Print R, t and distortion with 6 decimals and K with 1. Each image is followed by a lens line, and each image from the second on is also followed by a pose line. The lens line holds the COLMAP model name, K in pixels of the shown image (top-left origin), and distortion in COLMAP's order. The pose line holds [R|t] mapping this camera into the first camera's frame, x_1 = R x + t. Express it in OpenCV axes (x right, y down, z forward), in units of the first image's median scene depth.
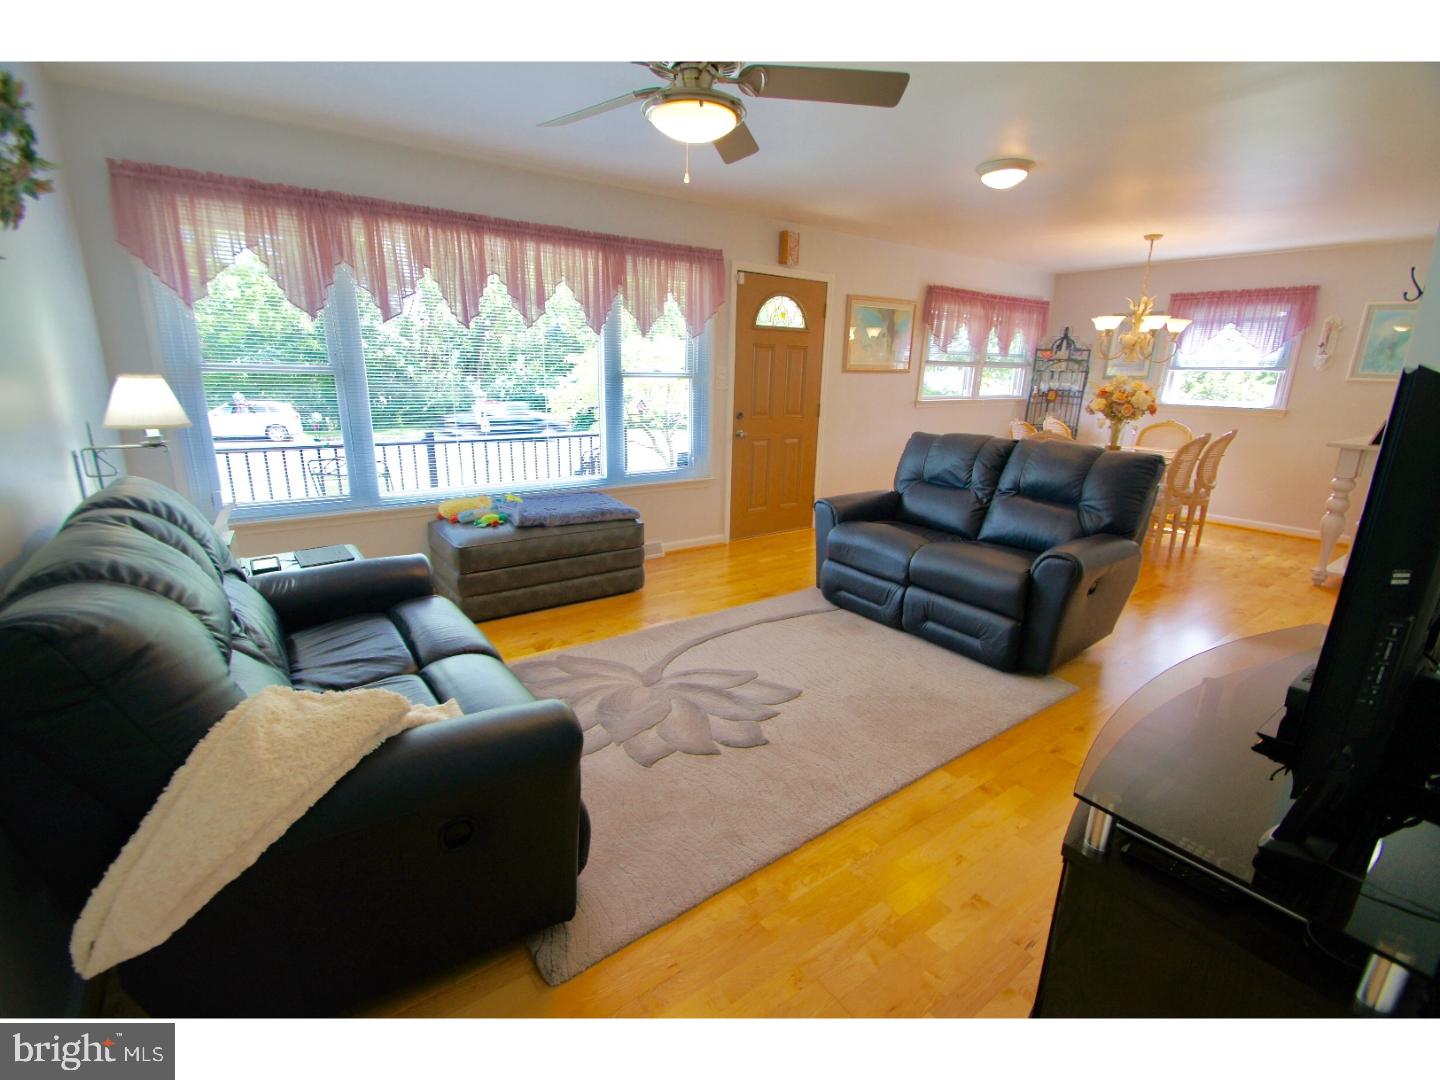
lens RADIAL K [[653.8, 0, 720.0], [0, 653.8, 540.0], [0, 0, 1]] dist [0.025104, -0.000587]
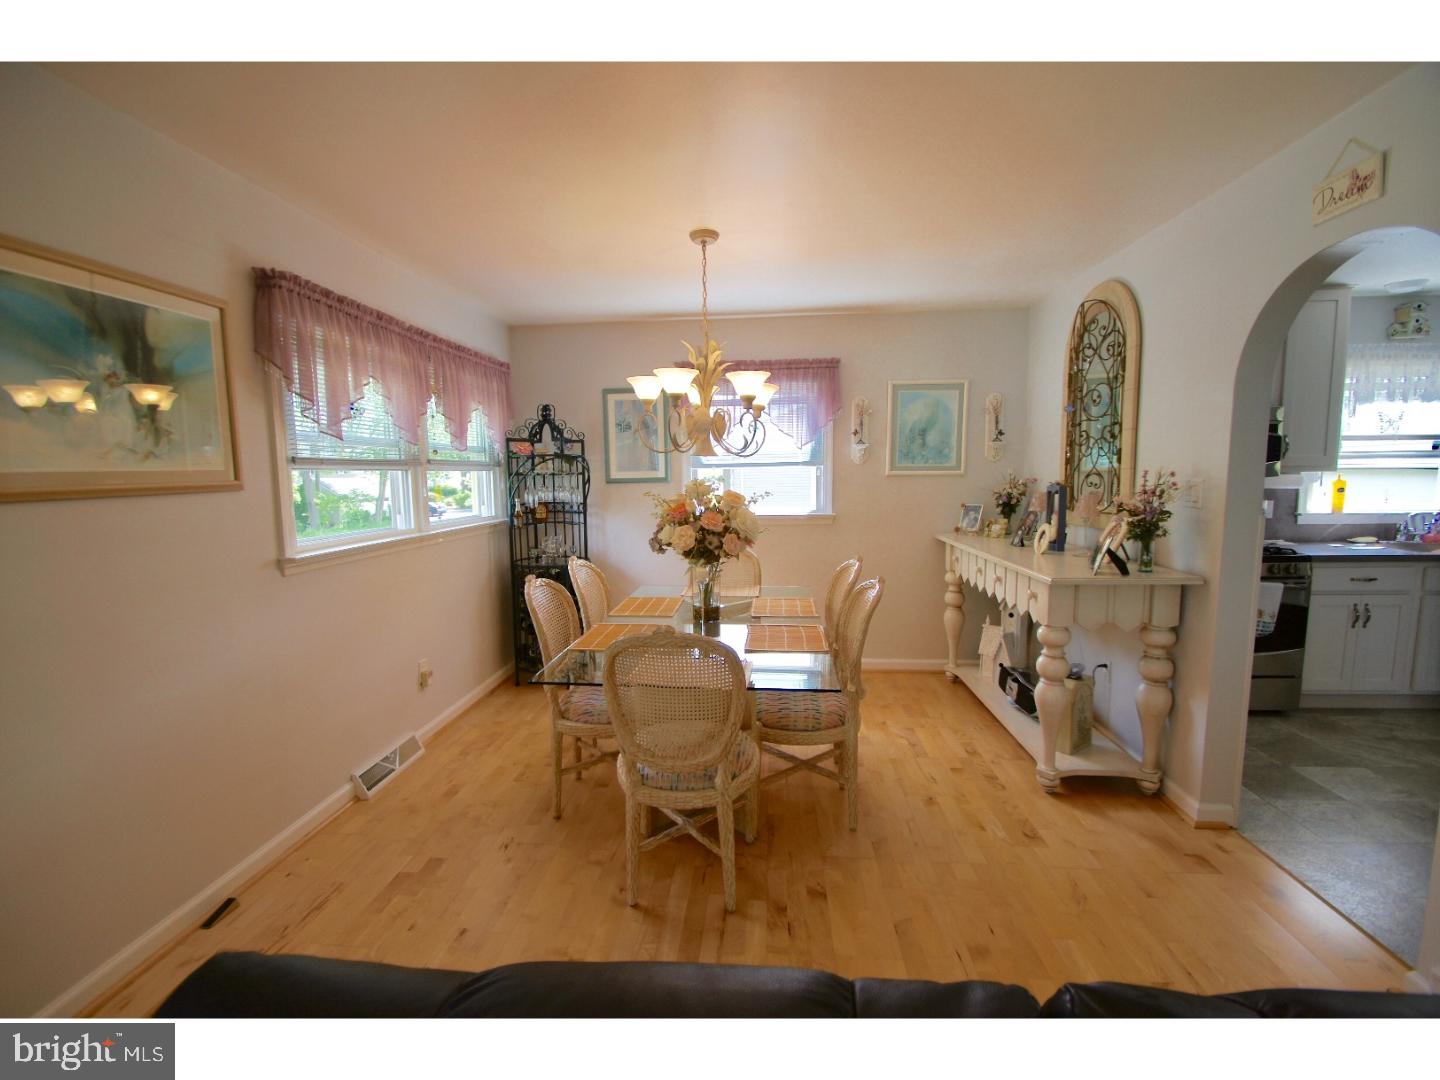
lens RADIAL K [[653.8, 0, 720.0], [0, 653.8, 540.0], [0, 0, 1]] dist [0.025104, -0.000587]
pose [[0.665274, -0.110718, 0.738344, 0.178635], [0.222263, 0.973474, -0.054290, -0.138936], [-0.712748, 0.200224, 0.672235, 0.532386]]
